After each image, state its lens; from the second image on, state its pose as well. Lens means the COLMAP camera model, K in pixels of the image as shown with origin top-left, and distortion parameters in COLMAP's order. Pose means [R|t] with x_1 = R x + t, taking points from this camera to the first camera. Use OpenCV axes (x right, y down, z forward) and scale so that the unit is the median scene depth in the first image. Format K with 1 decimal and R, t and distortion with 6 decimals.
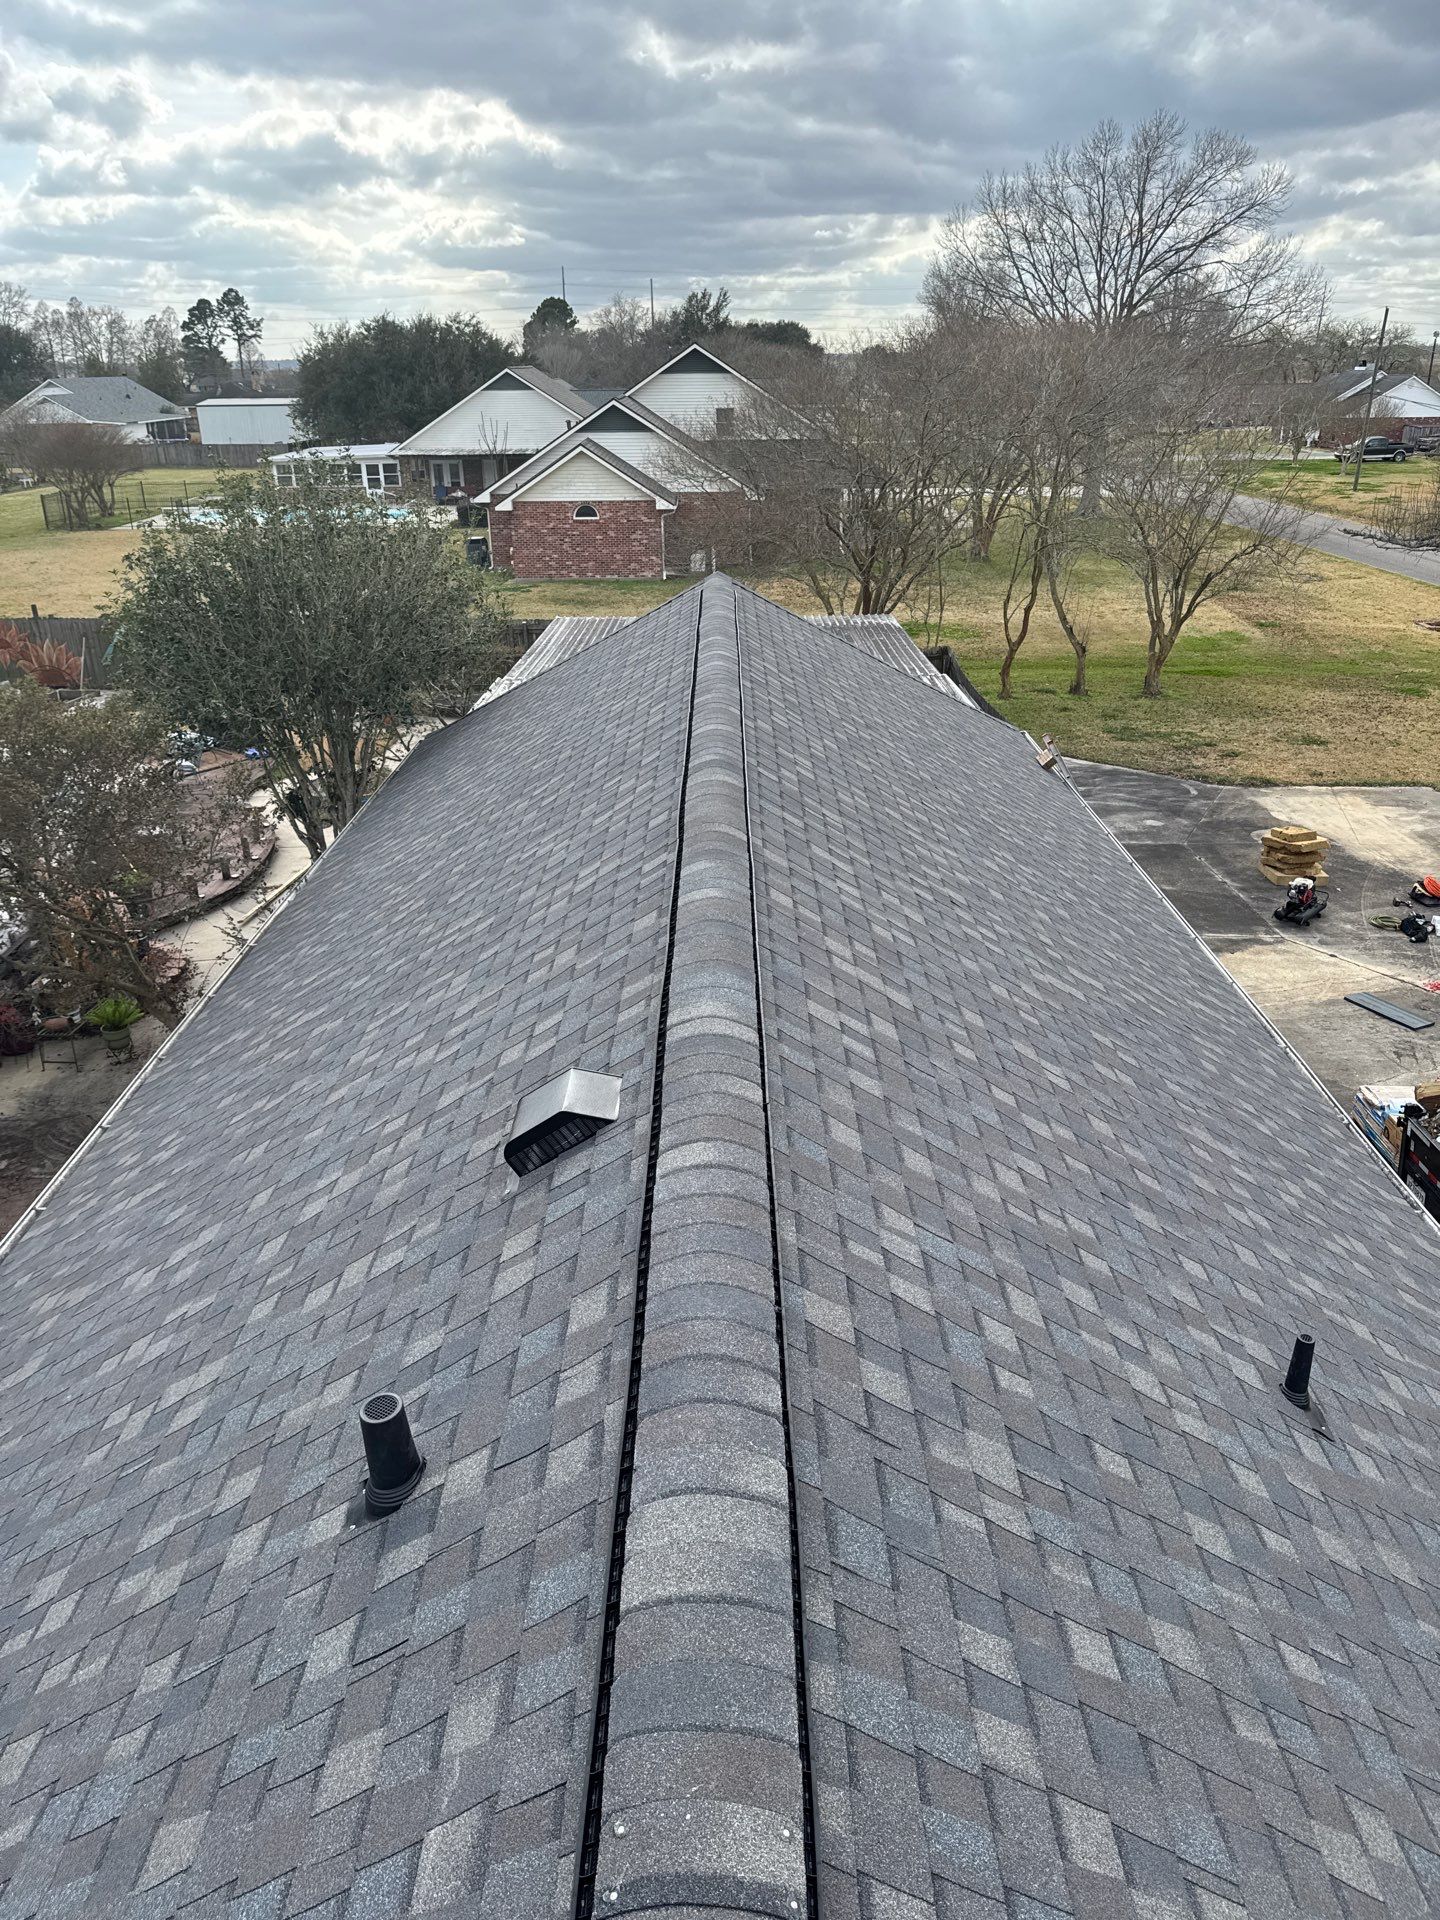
lens RADIAL K [[1354.0, 0, 723.5], [0, 1354.0, 954.8], [0, 0, 1]] dist [0.040344, -0.050919]
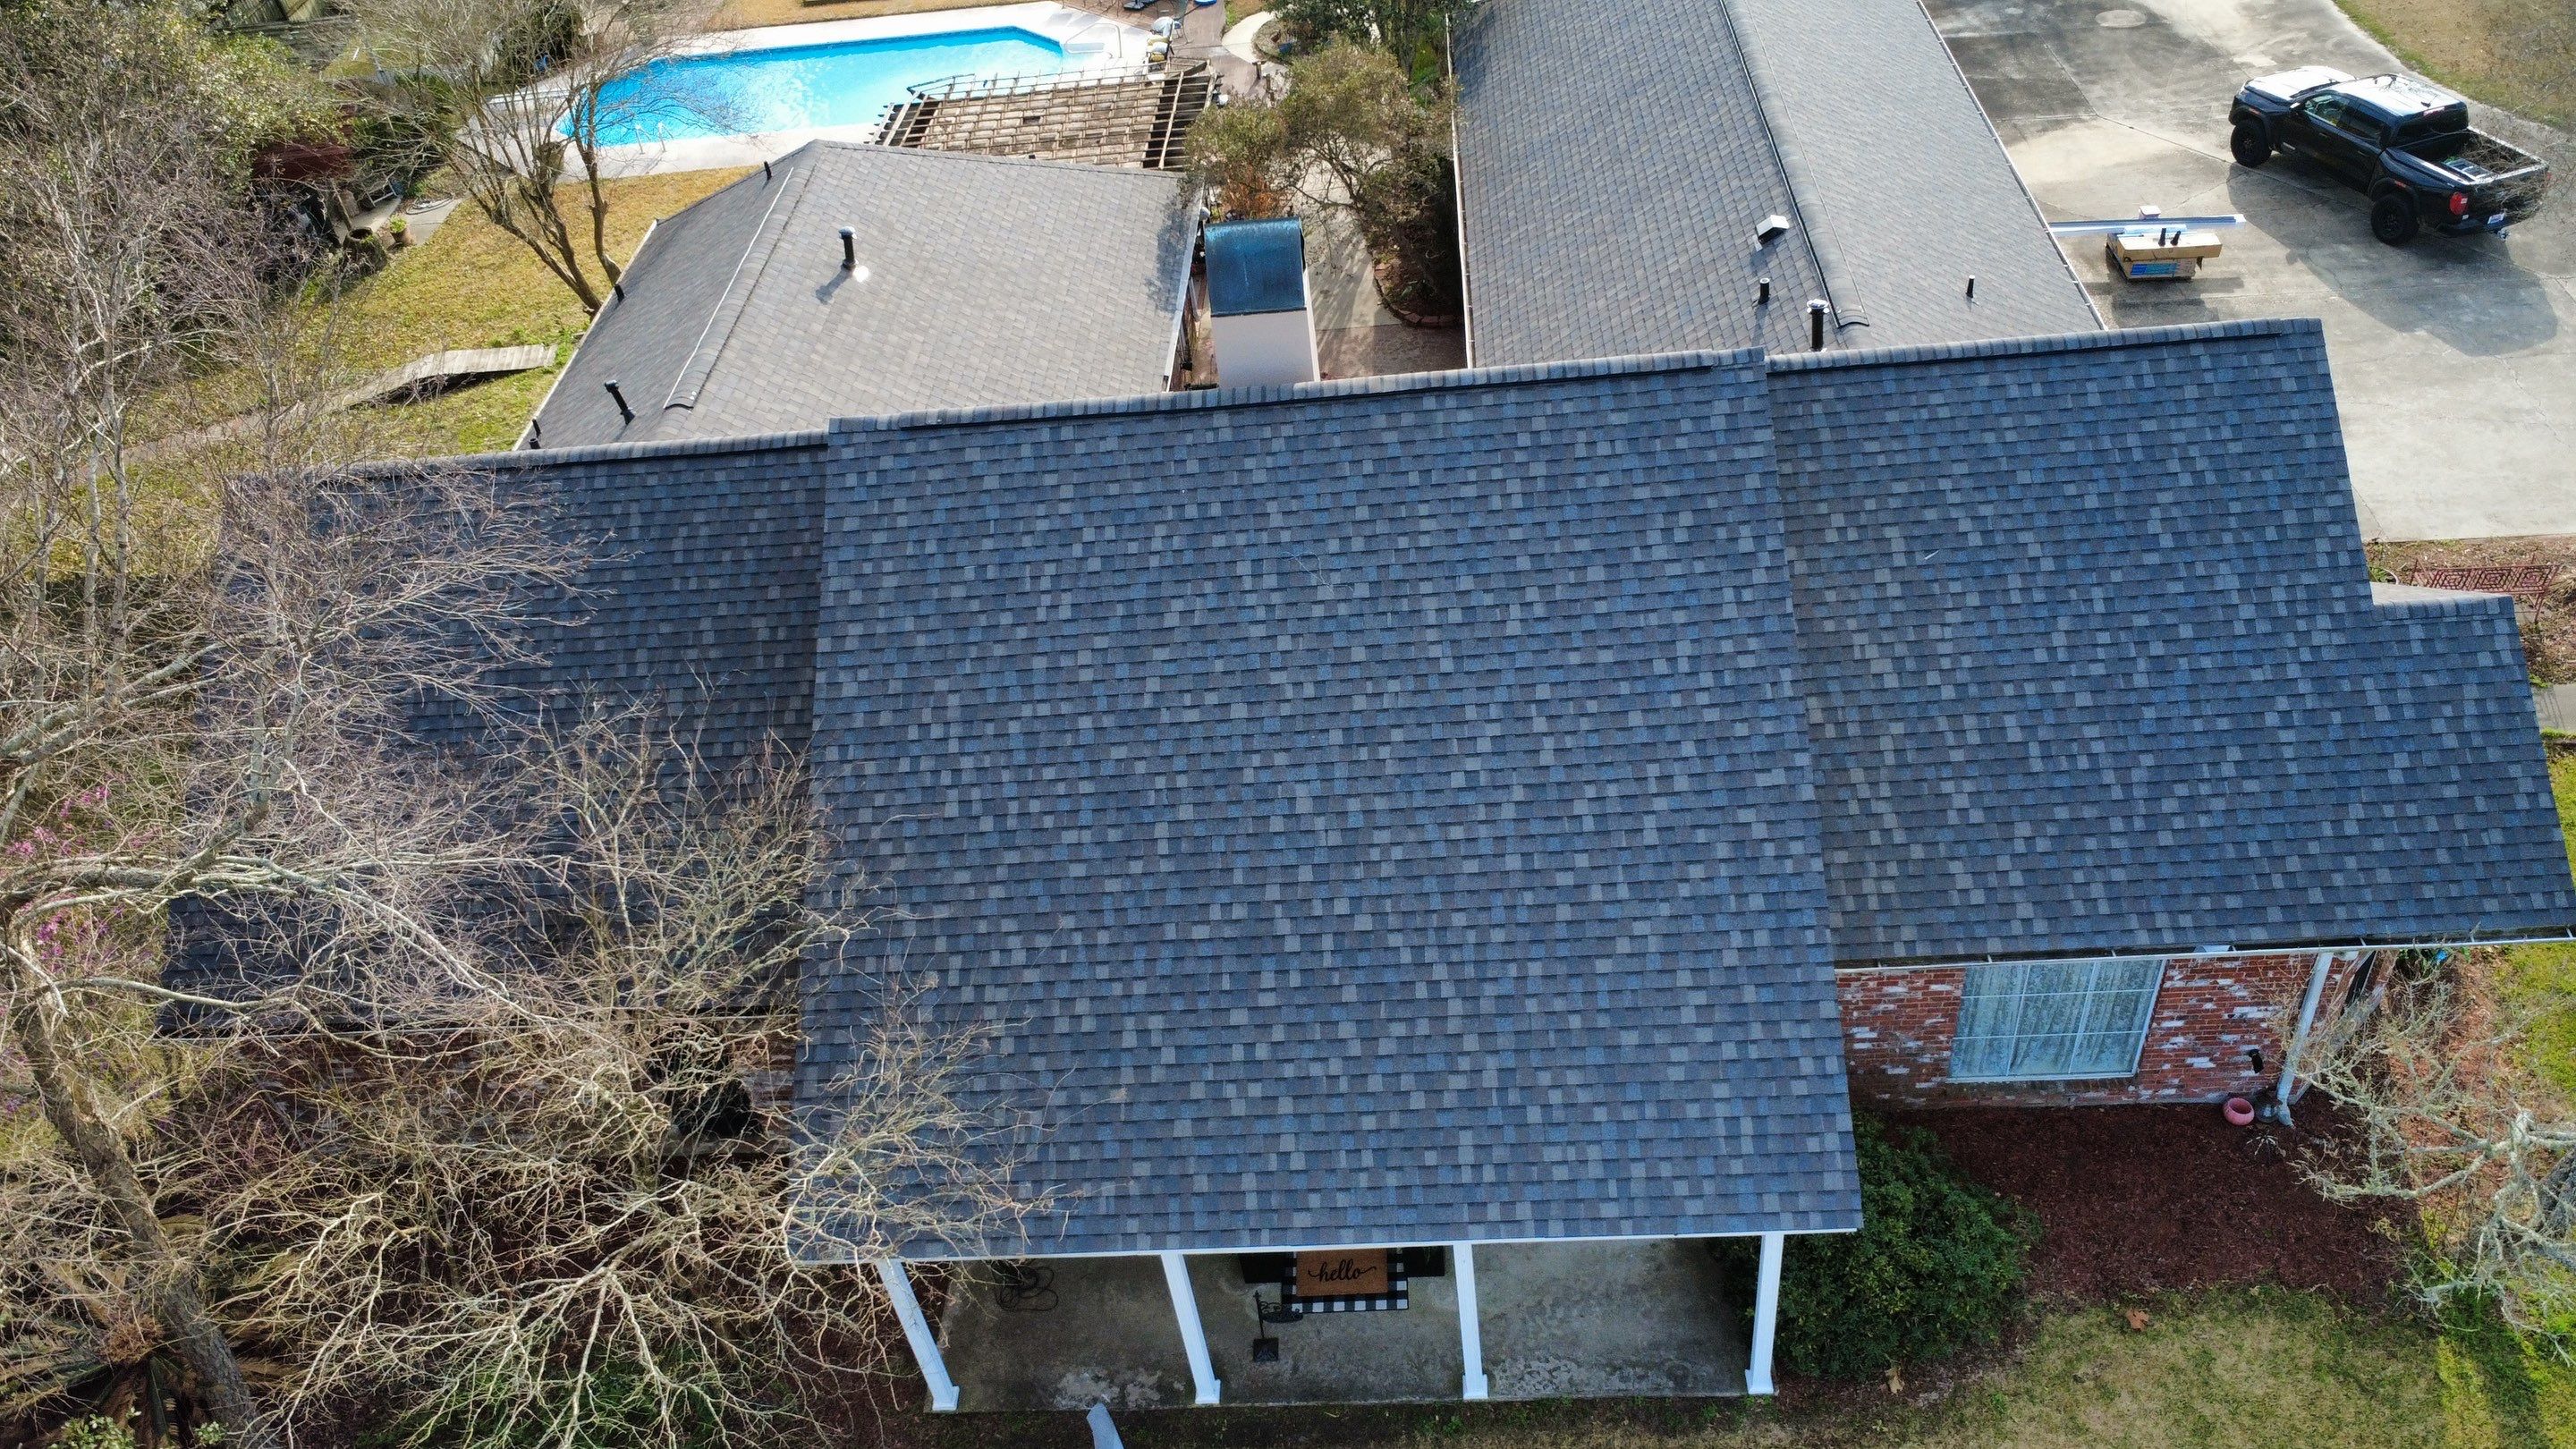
lens RADIAL K [[1938.7, 0, 1279.1], [0, 1938.7, 718.9], [0, 0, 1]] dist [-0.002348, 0.005634]
pose [[0.994248, -0.047501, -0.095997, -0.132796], [0.073321, 0.955195, 0.286751, -0.029802], [0.078075, -0.292140, 0.953183, -0.602135]]
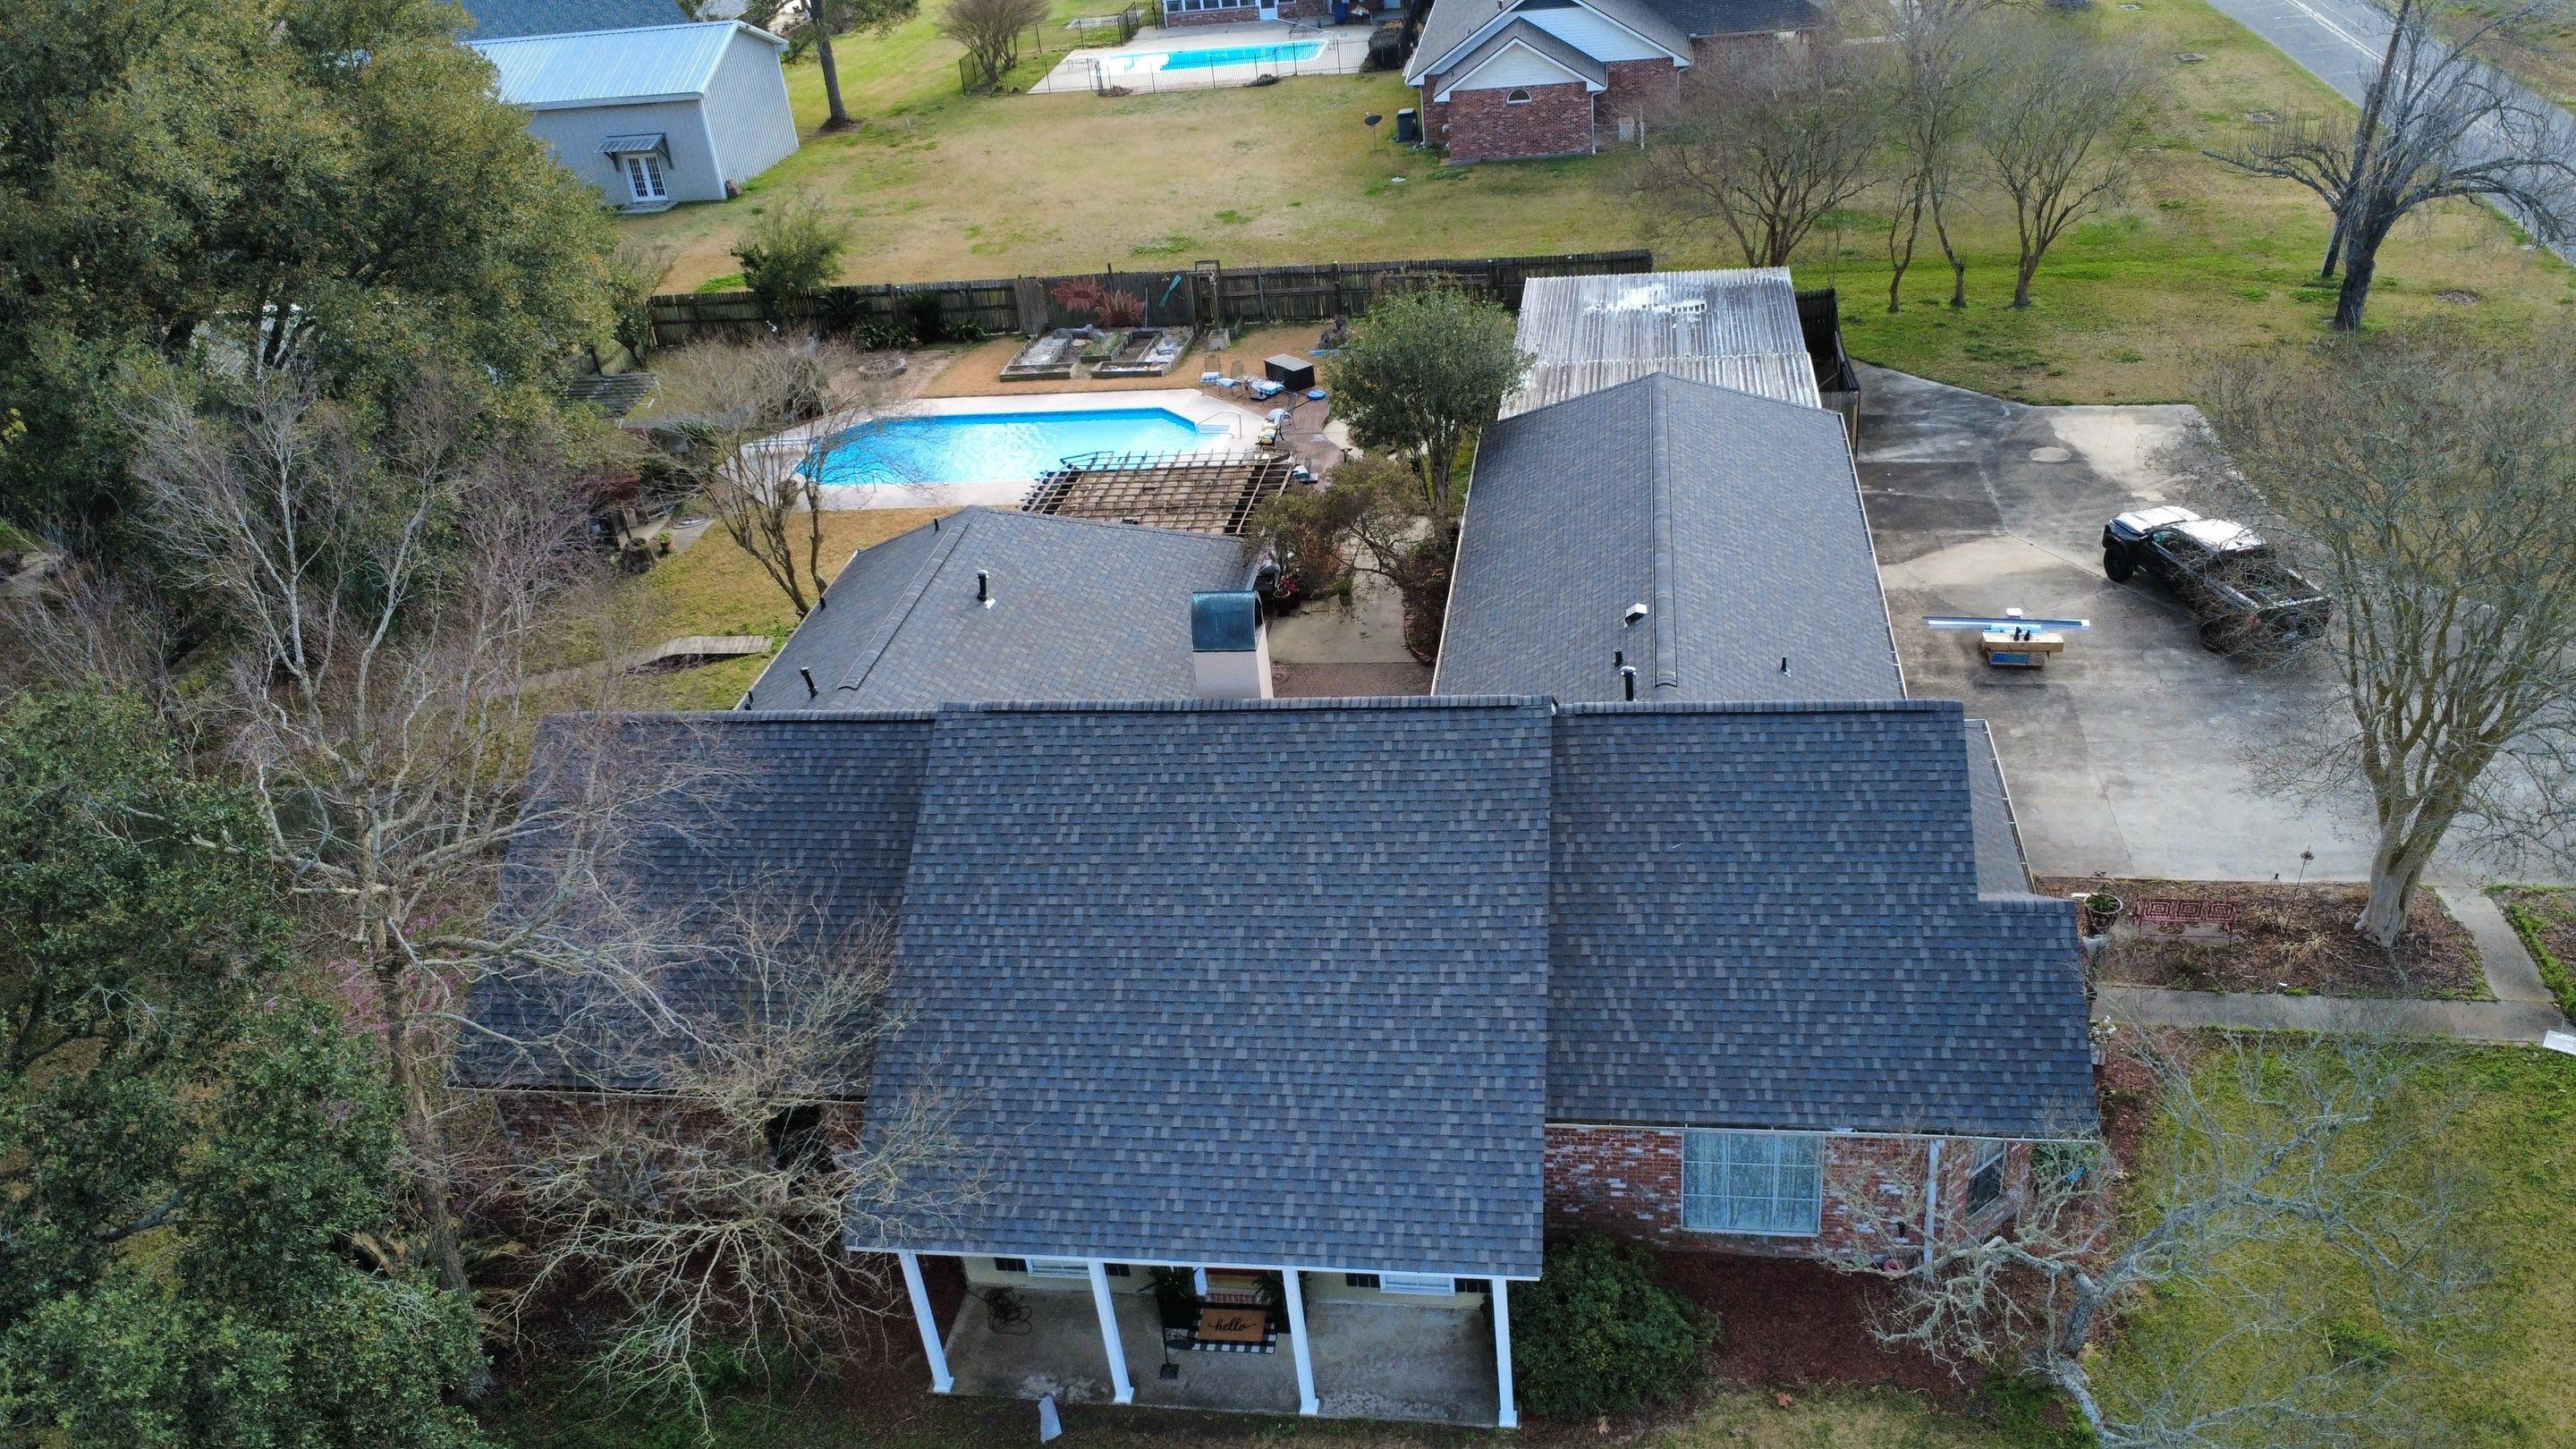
lens RADIAL K [[1938.7, 0, 1281.6], [0, 1938.7, 716.9], [0, 0, 1]] dist [-0.002348, 0.005634]
pose [[0.983495, 0.003294, -0.180906, -0.013756], [0.019168, 0.992311, 0.122274, -0.055148], [0.179918, -0.123723, 0.975870, -0.847610]]
